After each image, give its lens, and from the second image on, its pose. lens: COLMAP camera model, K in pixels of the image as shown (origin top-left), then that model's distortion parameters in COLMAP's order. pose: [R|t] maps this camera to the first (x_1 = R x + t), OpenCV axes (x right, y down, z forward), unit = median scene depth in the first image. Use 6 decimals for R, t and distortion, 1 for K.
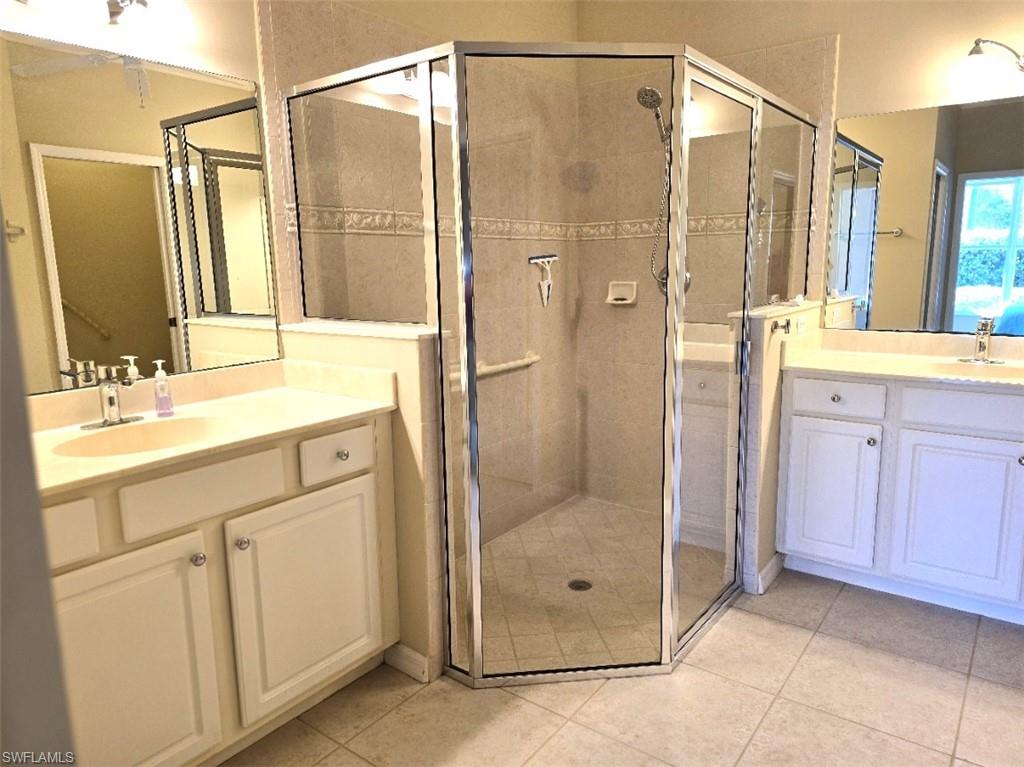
lens RADIAL K [[693.4, 0, 512.2], [0, 693.4, 383.1], [0, 0, 1]] dist [0.008237, 0.001280]
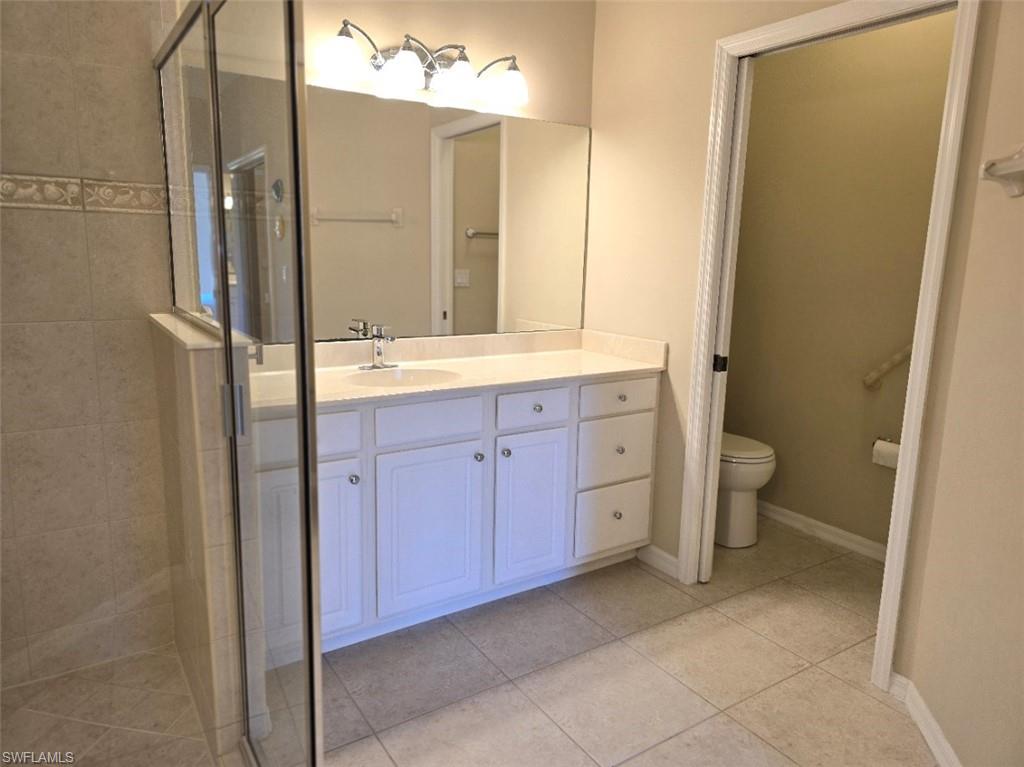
lens RADIAL K [[693.4, 0, 509.7], [0, 693.4, 380.3], [0, 0, 1]] dist [0.008237, 0.001280]
pose [[0.343011, -0.150735, 0.927158, -0.174989], [0.141224, 0.984097, 0.107744, -0.097626], [-0.928654, 0.093979, 0.358844, 0.525030]]
